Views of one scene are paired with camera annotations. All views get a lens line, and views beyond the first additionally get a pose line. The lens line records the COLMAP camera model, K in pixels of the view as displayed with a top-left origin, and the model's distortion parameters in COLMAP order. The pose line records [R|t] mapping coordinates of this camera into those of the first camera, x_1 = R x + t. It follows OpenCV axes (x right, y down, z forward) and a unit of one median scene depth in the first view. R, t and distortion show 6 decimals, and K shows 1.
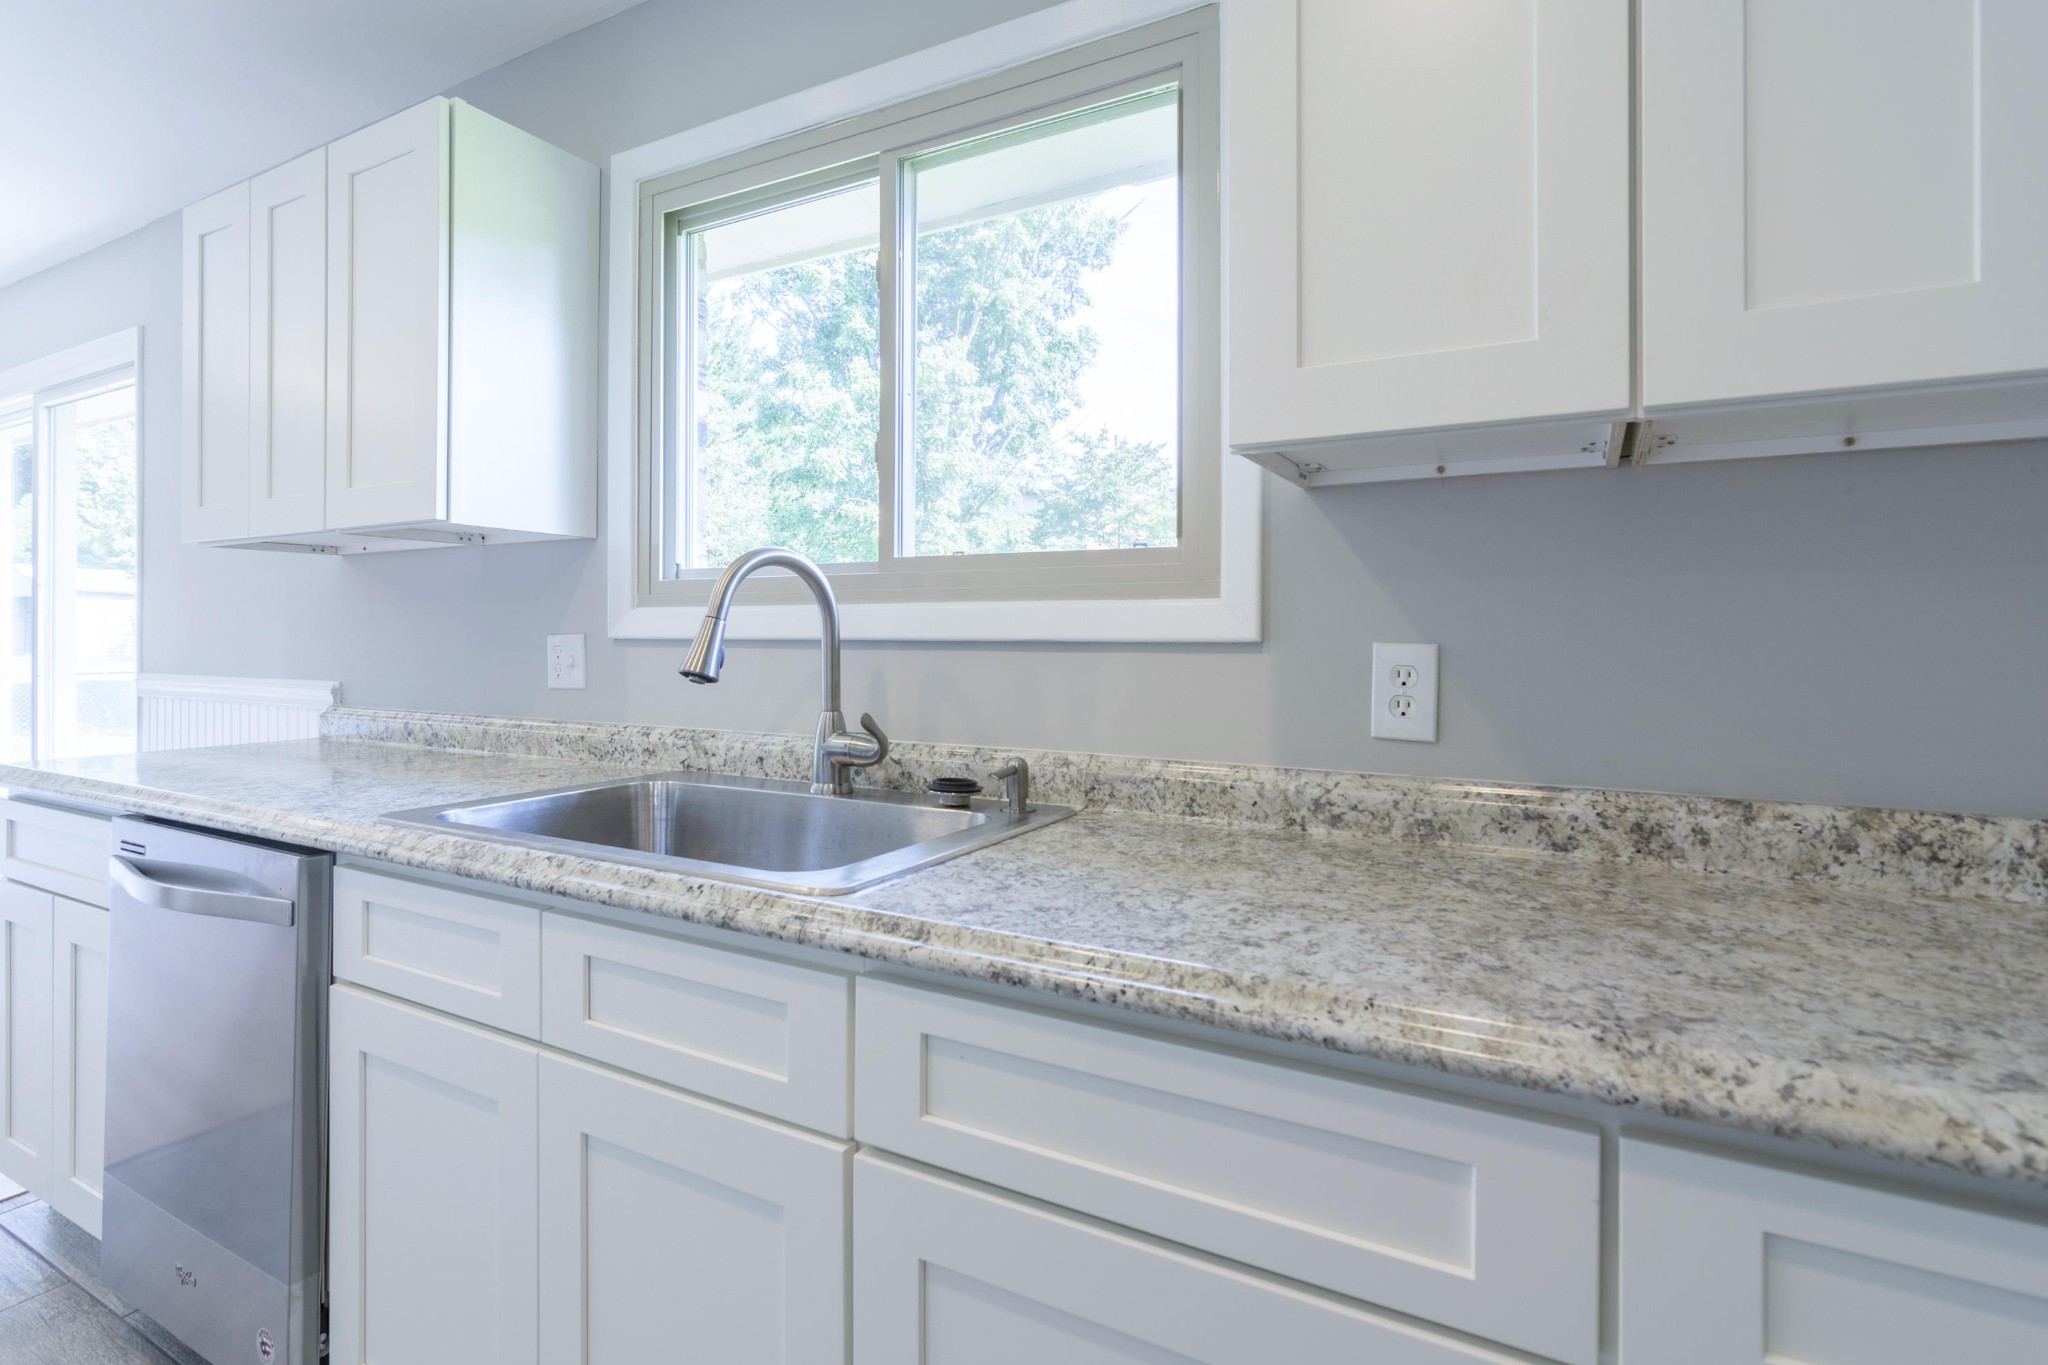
lens RADIAL K [[1013.7, 0, 1000.5], [0, 1013.7, 641.8], [0, 0, 1]] dist [-0.008974, 0.004656]
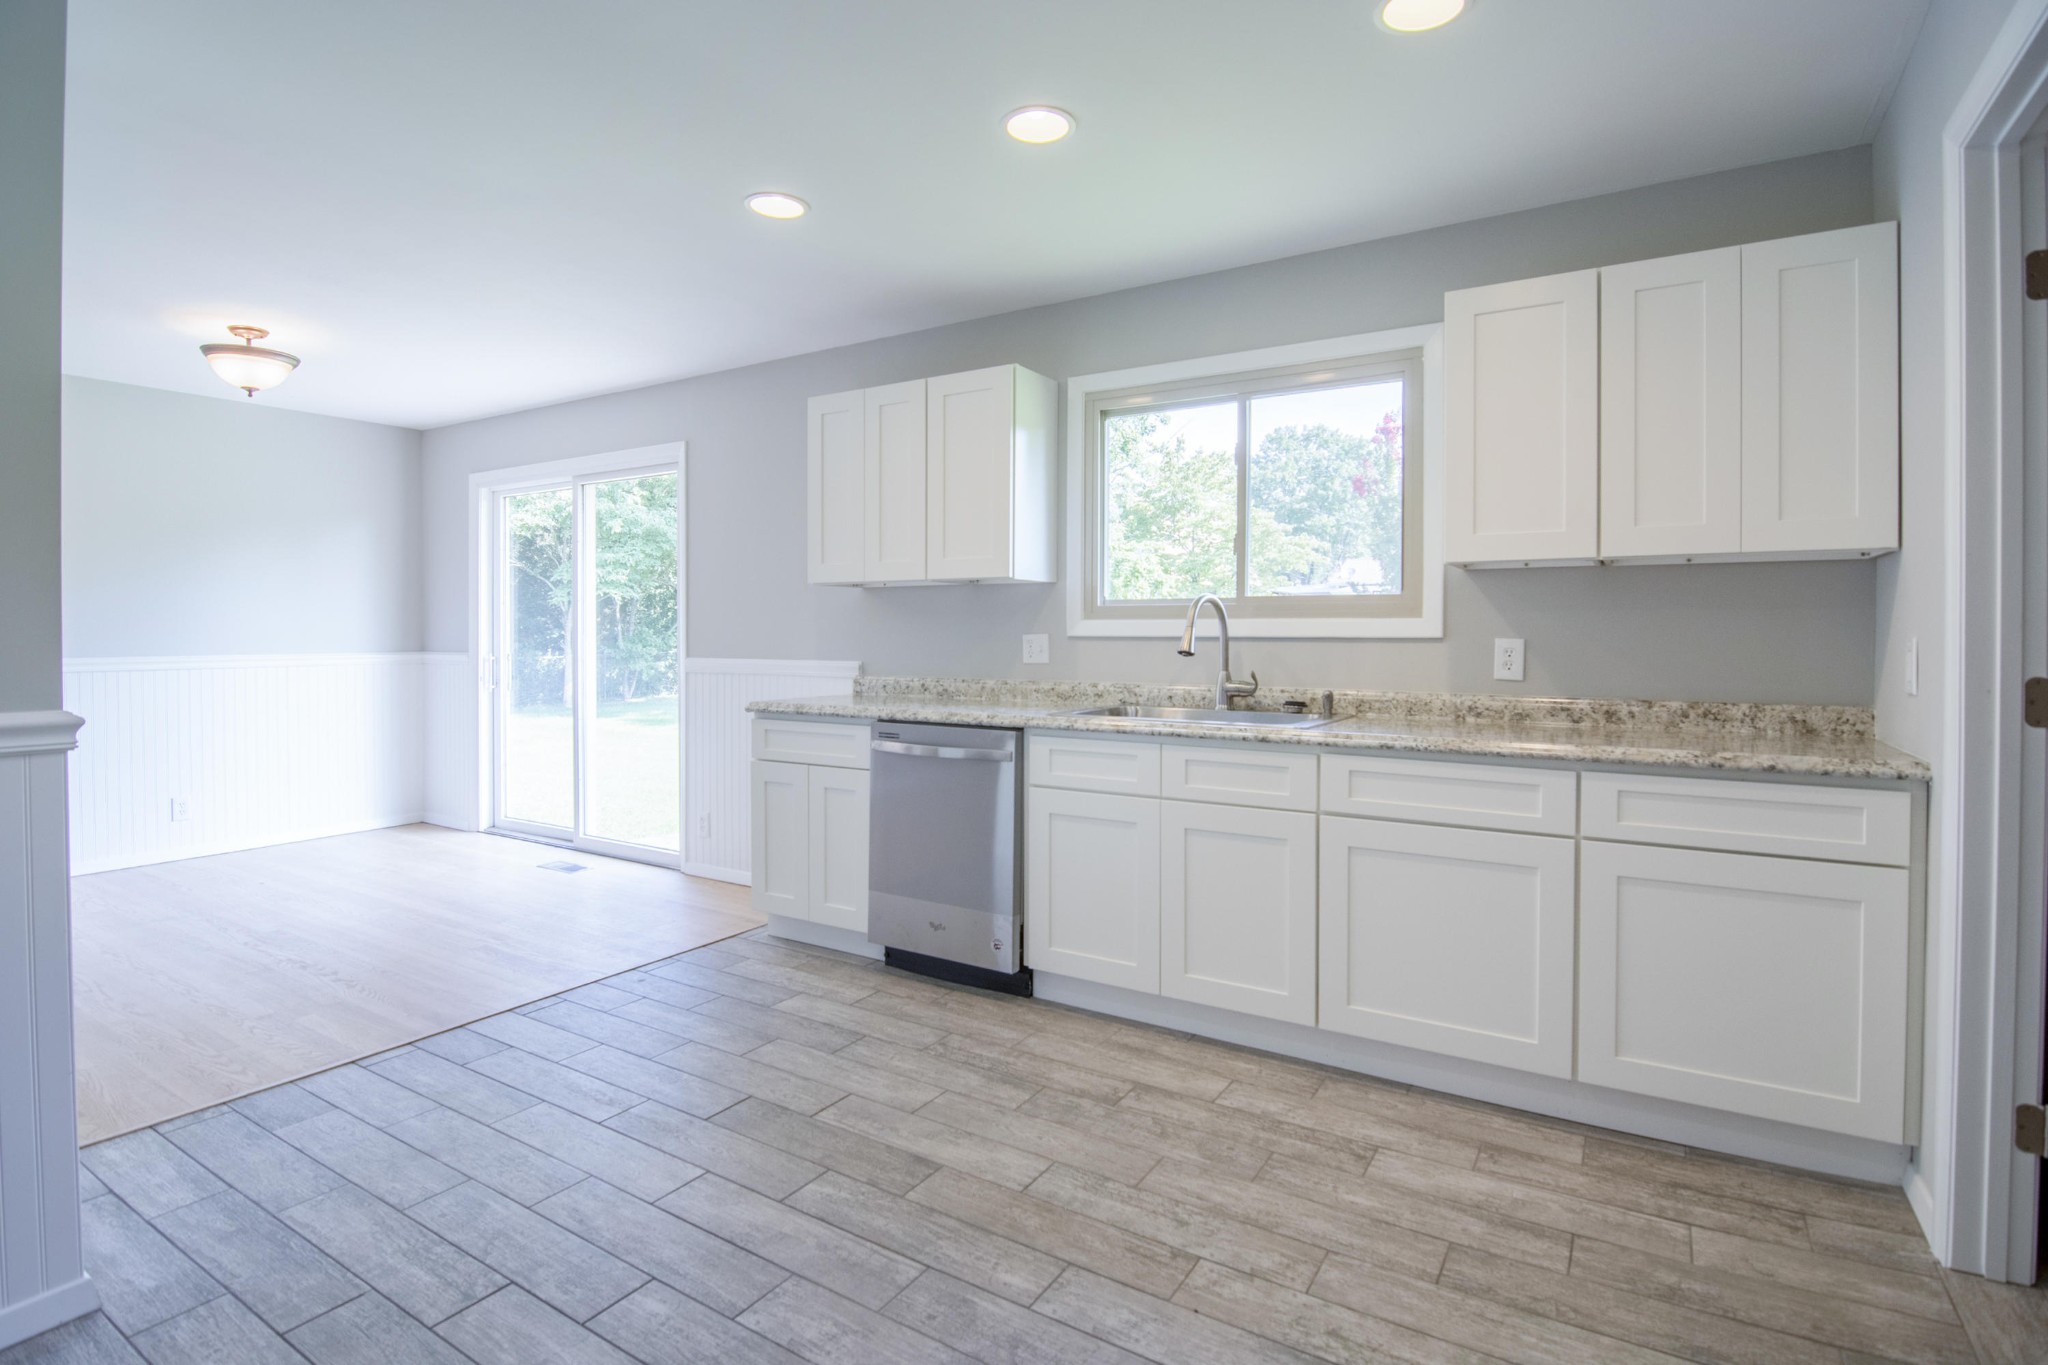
lens RADIAL K [[1013.7, 0, 1001.6], [0, 1013.7, 644.6], [0, 0, 1]] dist [-0.008974, 0.004656]
pose [[0.998975, 0.001032, -0.045257, -0.604410], [-0.000748, 0.999980, 0.006292, 0.001496], [0.045263, -0.006252, 0.998956, -1.256649]]
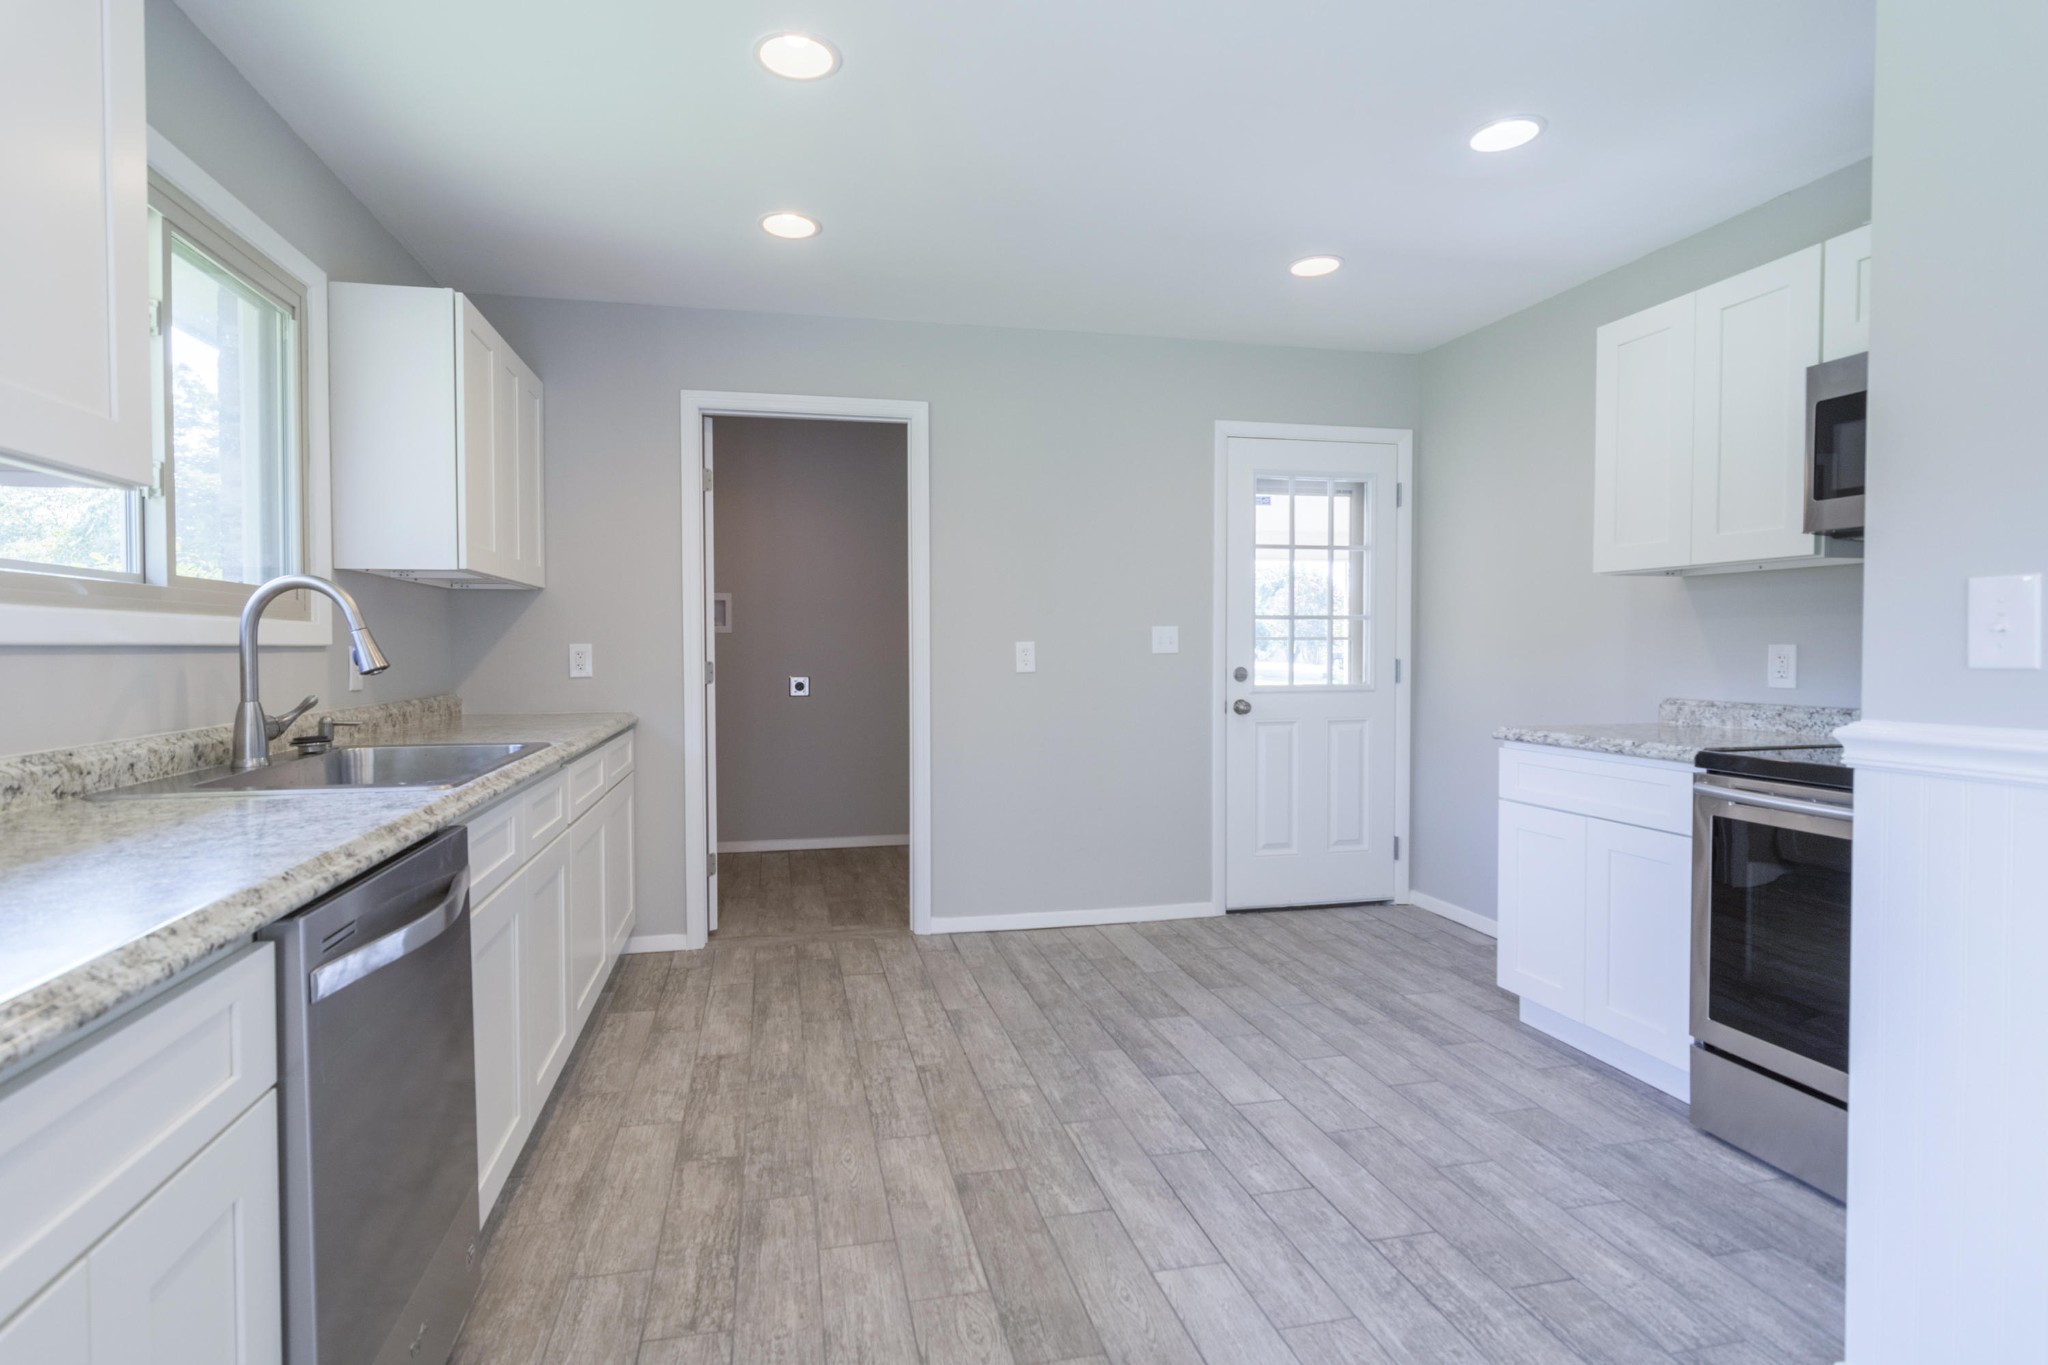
lens RADIAL K [[1013.7, 0, 1010.7], [0, 1013.7, 673.6], [0, 0, 1]] dist [-0.008974, 0.004656]
pose [[-0.693327, -0.015067, 0.720466, -1.959126], [0.007696, 0.999570, 0.028310, 0.005221], [-0.720582, 0.025172, -0.692912, 1.344895]]
